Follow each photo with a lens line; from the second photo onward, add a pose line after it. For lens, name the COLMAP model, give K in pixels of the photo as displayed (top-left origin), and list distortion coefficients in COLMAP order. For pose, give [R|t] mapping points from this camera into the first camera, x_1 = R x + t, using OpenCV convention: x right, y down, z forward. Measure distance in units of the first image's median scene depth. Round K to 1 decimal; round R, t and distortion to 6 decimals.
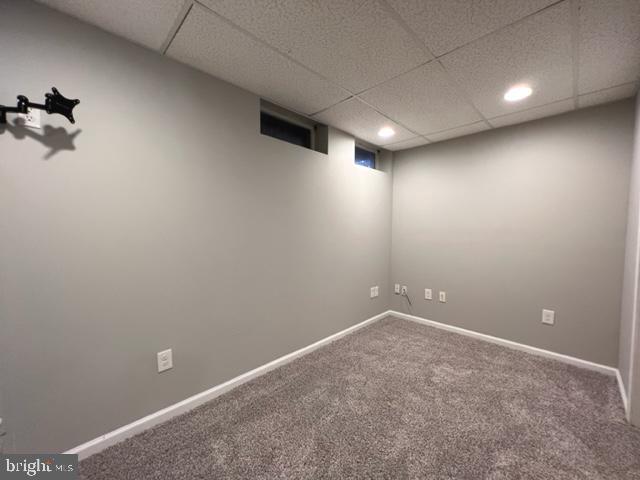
lens RADIAL K [[254.6, 0, 318.1], [0, 254.6, 238.1], [0, 0, 1]] dist [-0.000363, -0.000151]
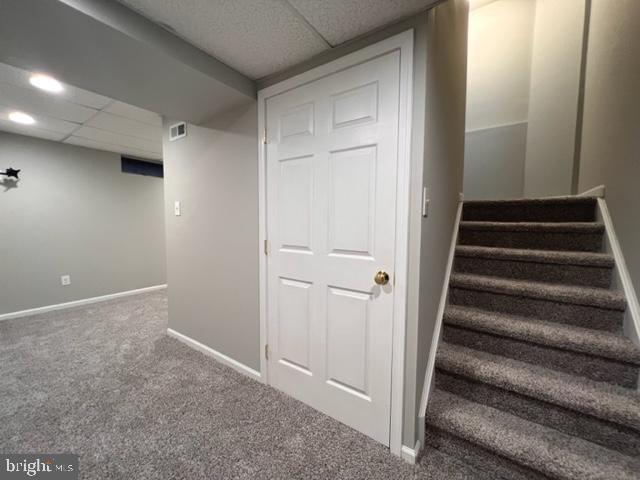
lens RADIAL K [[254.6, 0, 318.1], [0, 254.6, 238.1], [0, 0, 1]] dist [-0.000363, -0.000151]
pose [[0.982433, -0.011492, 0.186264, 1.532285], [0.006672, 0.999627, 0.026482, 0.107808], [-0.186498, -0.024774, 0.982143, -2.096812]]
